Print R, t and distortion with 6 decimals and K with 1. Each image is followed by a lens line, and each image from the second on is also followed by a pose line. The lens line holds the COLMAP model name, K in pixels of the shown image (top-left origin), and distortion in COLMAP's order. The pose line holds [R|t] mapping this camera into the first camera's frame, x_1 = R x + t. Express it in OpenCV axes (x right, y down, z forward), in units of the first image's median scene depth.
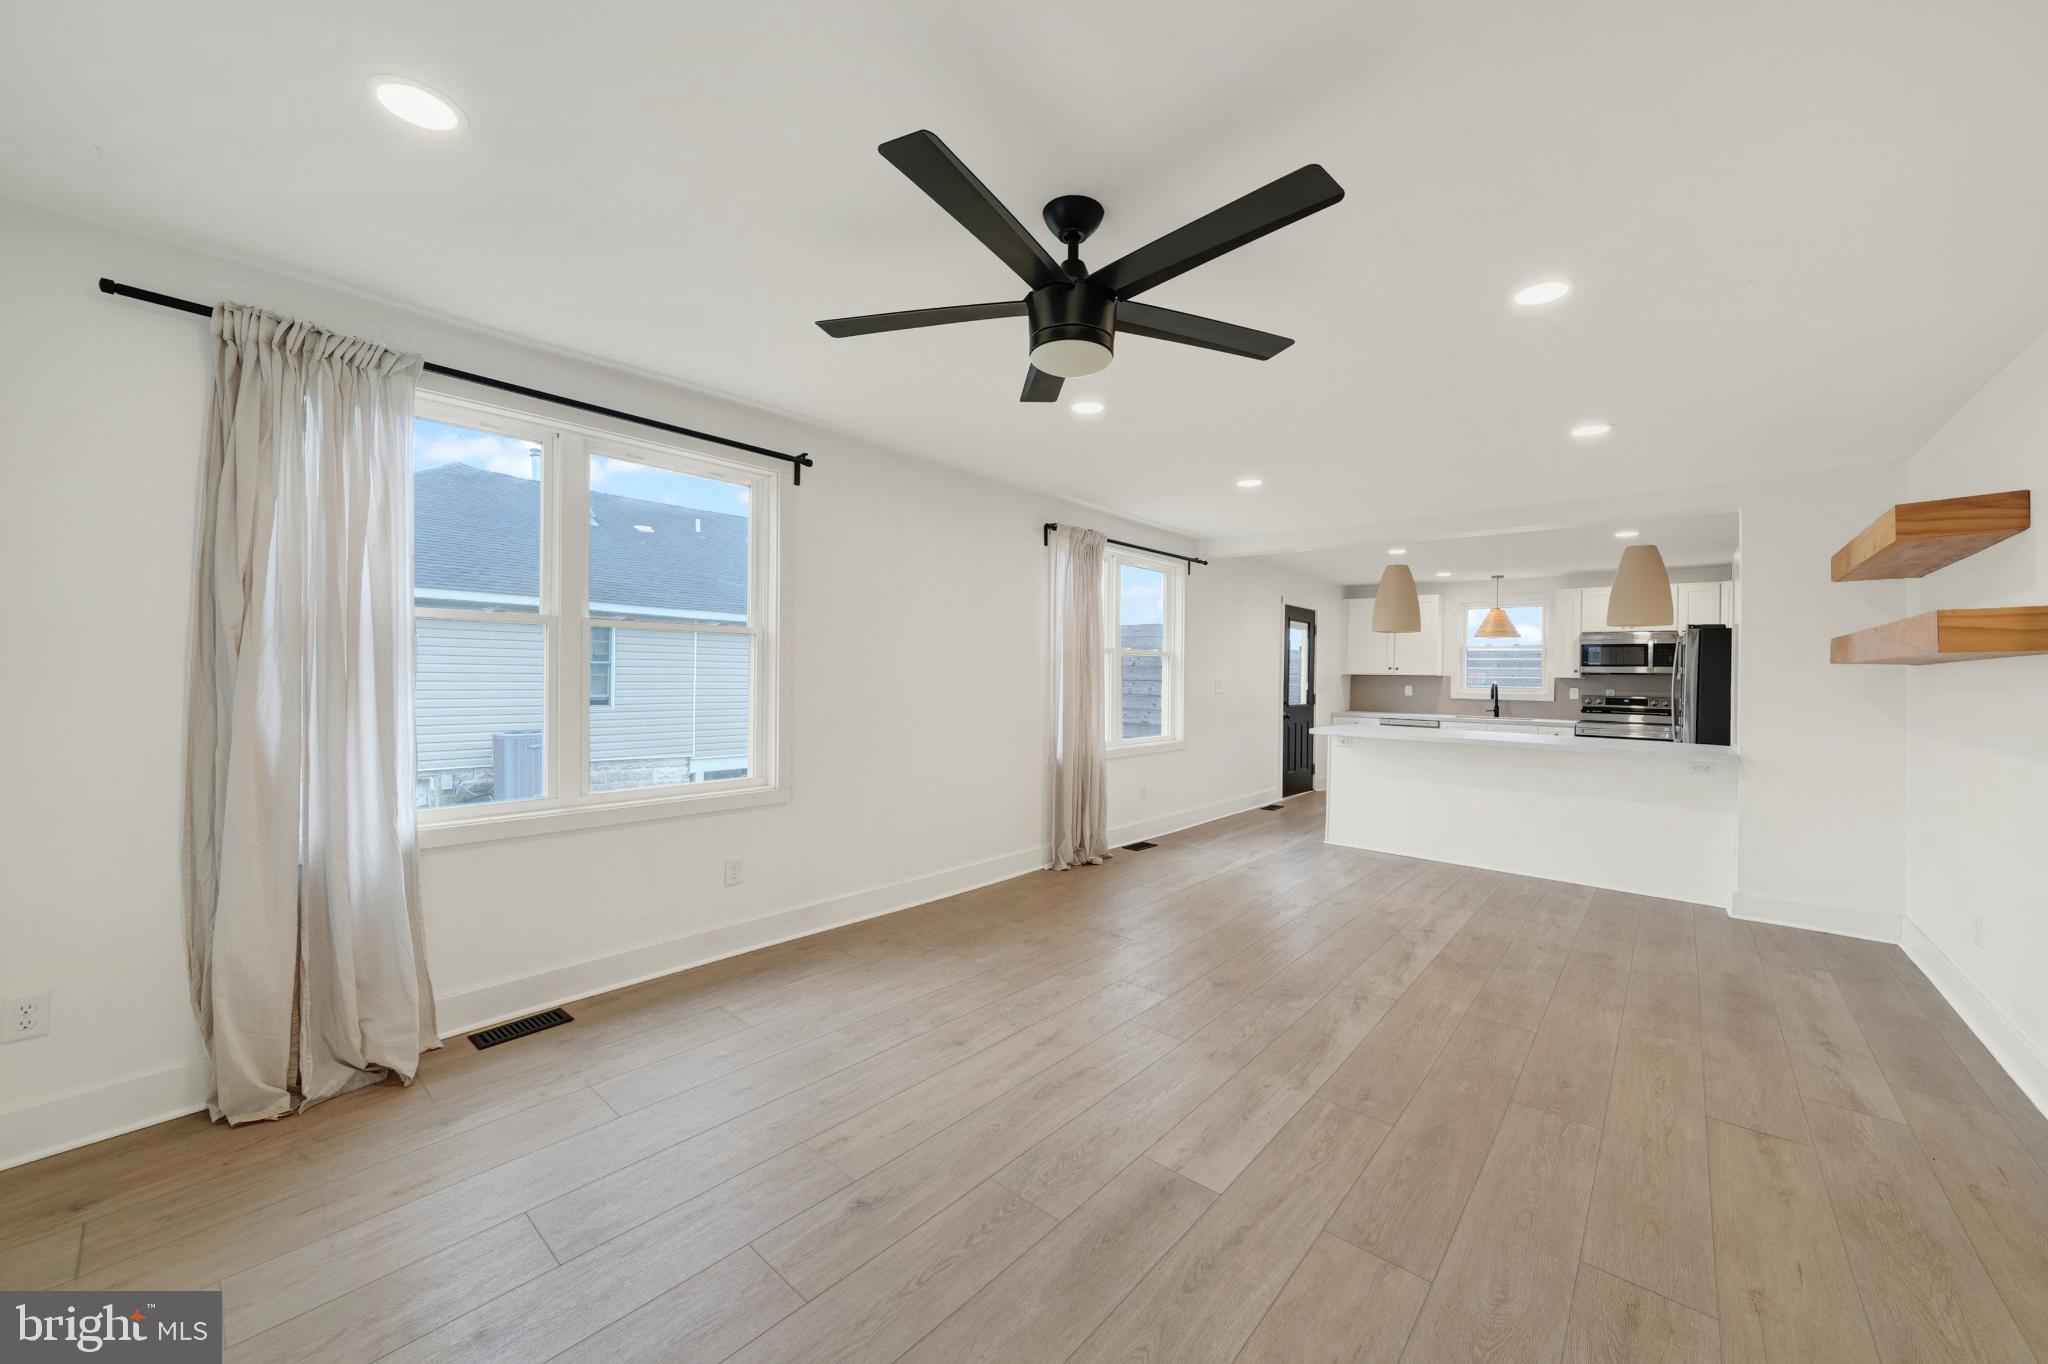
lens RADIAL K [[762.8, 0, 1023.4], [0, 762.8, 669.3], [0, 0, 1]] dist [-0.015124, 0.000720]
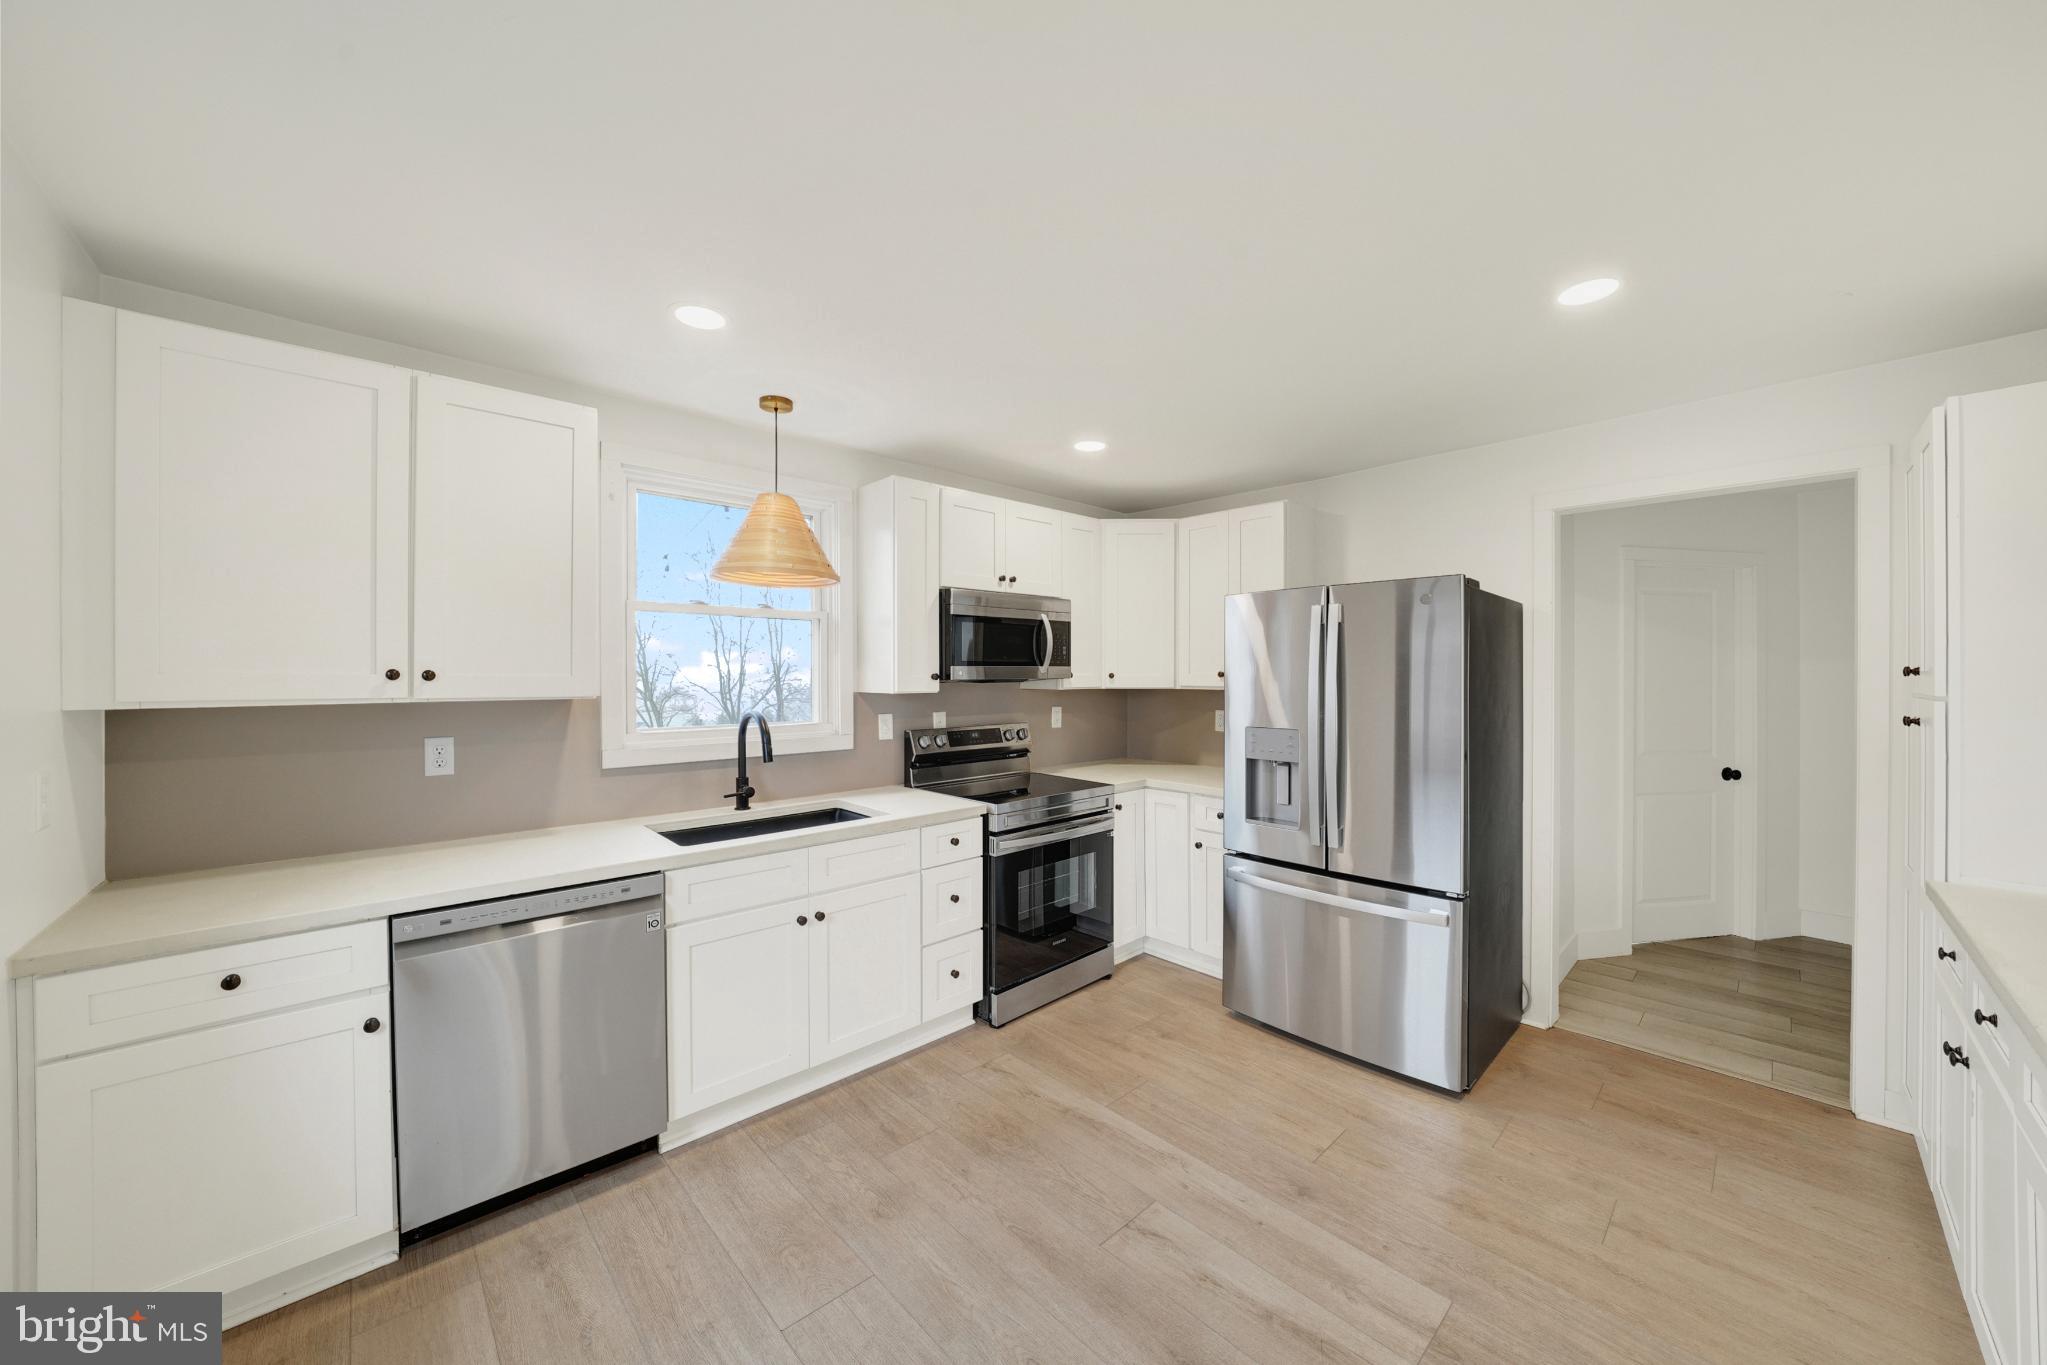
lens RADIAL K [[727.7, 0, 1024.6], [0, 727.7, 681.0], [0, 0, 1]] dist [-0.016977, 0.001829]
pose [[0.100072, -0.030338, 0.994518, 0.687207], [-0.003702, 0.999517, 0.030863, -0.016829], [-0.994973, -0.006770, 0.099912, 1.892439]]
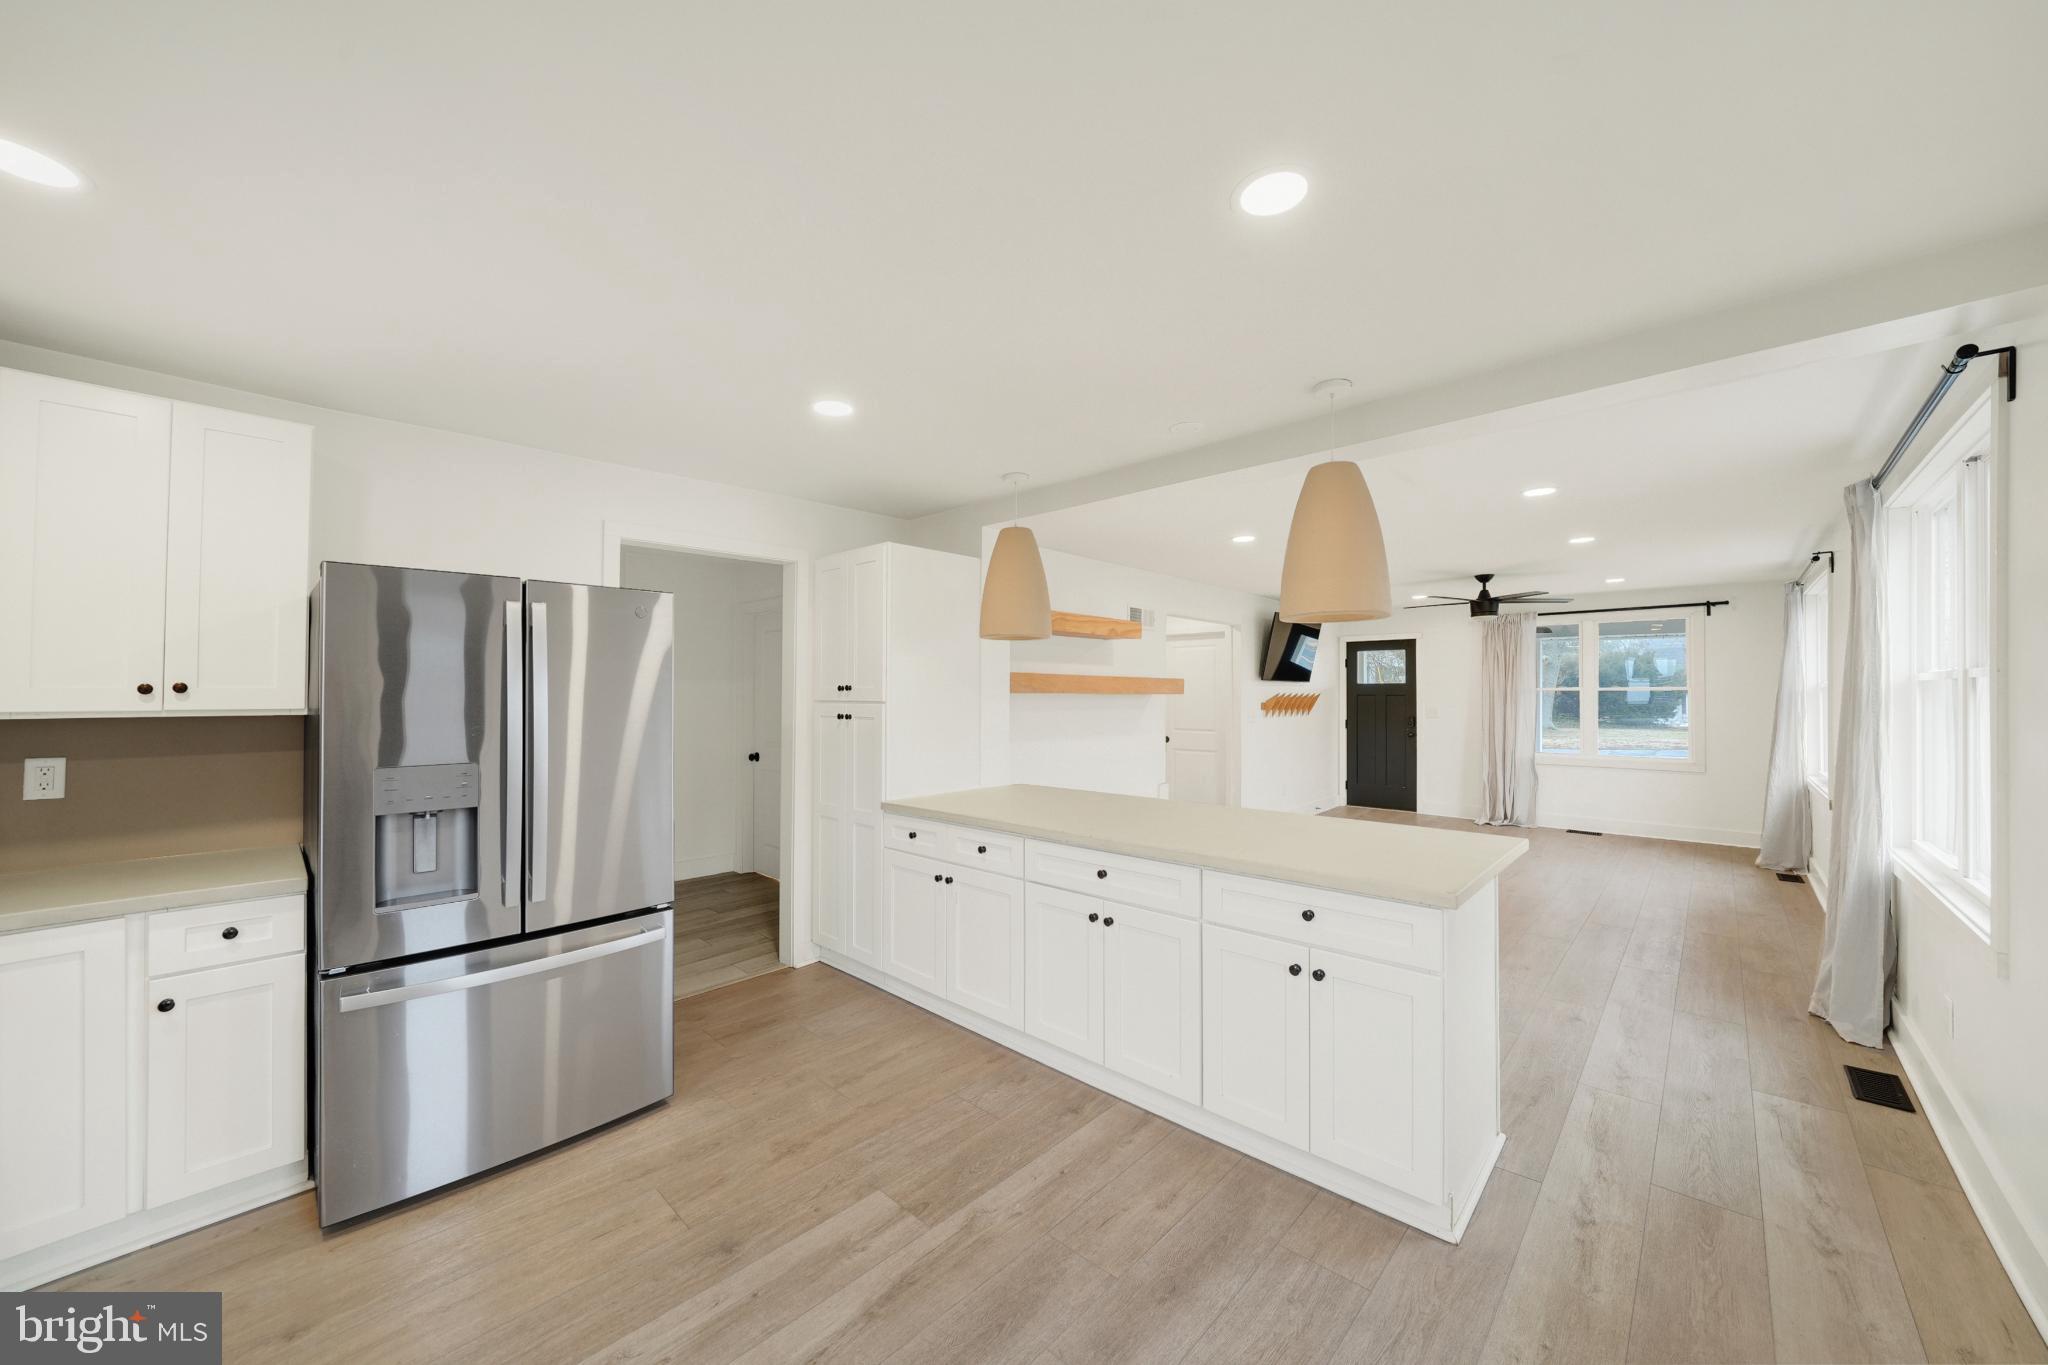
lens RADIAL K [[728.0, 0, 1033.7], [0, 728.0, 693.3], [0, 0, 1]] dist [-0.016977, 0.001829]
pose [[-0.999079, -0.018141, 0.038880, 1.015430], [-0.018330, 0.999822, -0.004512, -0.002842], [-0.038791, -0.005221, -0.999234, 2.232551]]
